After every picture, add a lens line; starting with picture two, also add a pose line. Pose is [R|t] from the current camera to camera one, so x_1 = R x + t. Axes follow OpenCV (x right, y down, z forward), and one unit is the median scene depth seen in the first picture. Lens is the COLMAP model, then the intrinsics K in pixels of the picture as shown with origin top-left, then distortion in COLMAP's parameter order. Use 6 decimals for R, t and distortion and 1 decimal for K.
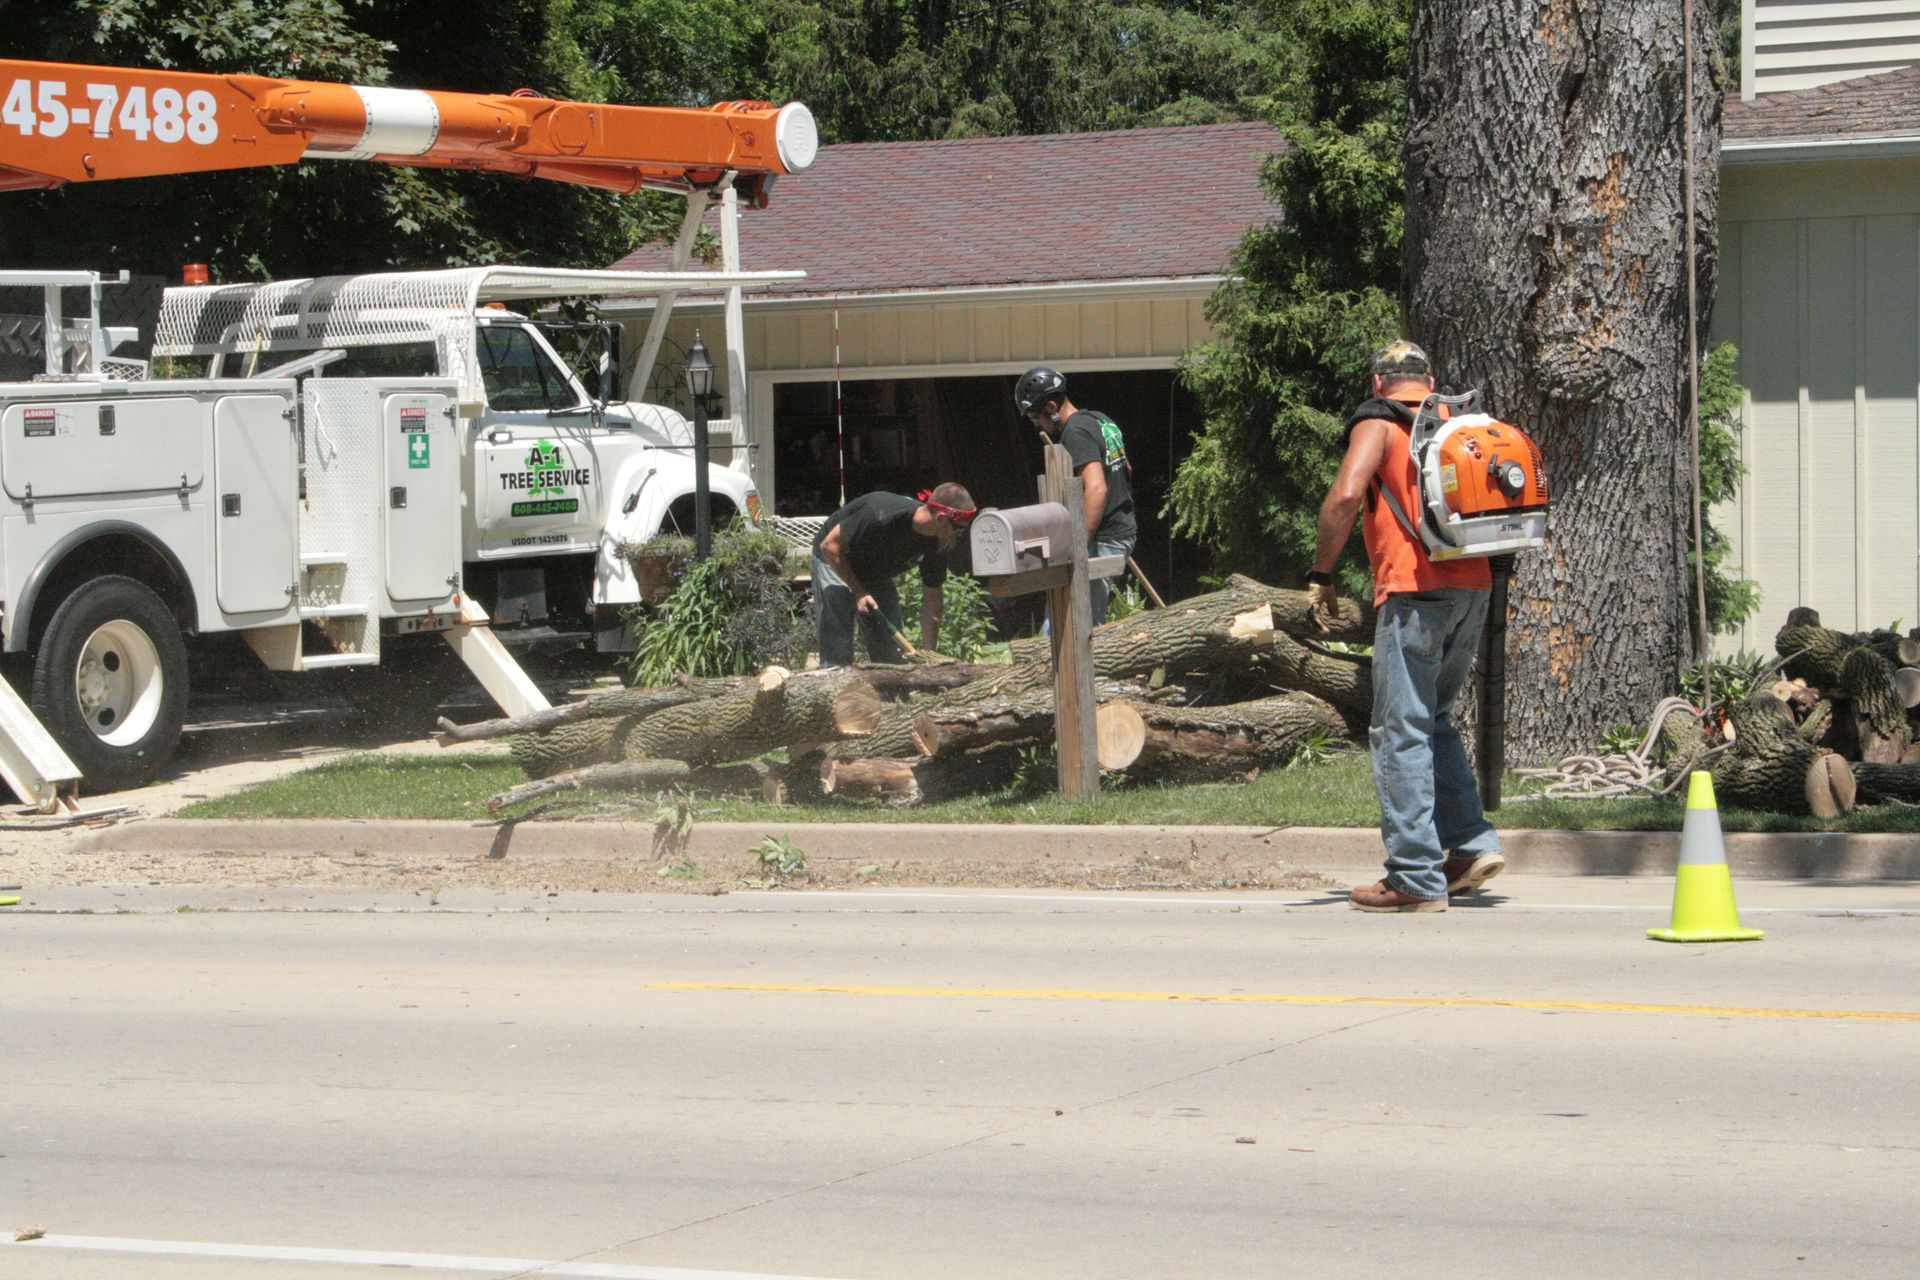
lens RADIAL K [[5246.9, 0, 958.3], [0, 5246.9, 641.6], [0, 0, 1]] dist [0.201855, 0.000000]
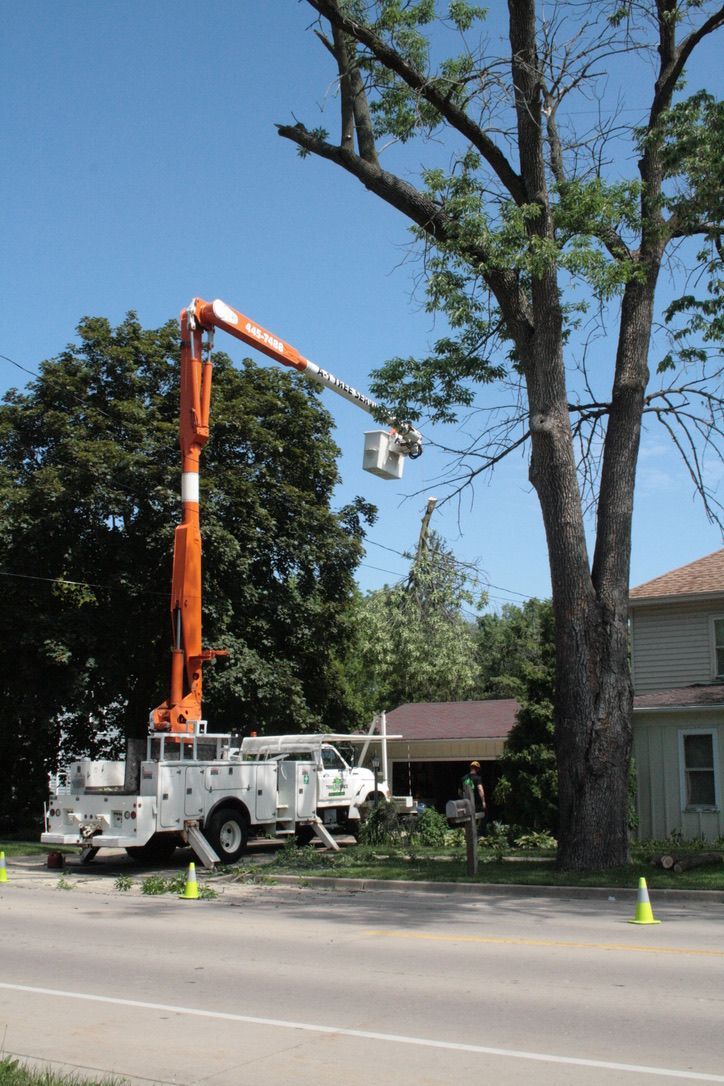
lens RADIAL K [[2967.8, 0, 362.3], [0, 2967.8, 542.9], [0, 0, 1]] dist [0.201855, 0.000000]
pose [[0.992867, 0.010735, -0.118745, 0.207575], [-0.034717, 0.978812, -0.201797, 0.243676], [0.114062, 0.204480, 0.972202, -1.239949]]
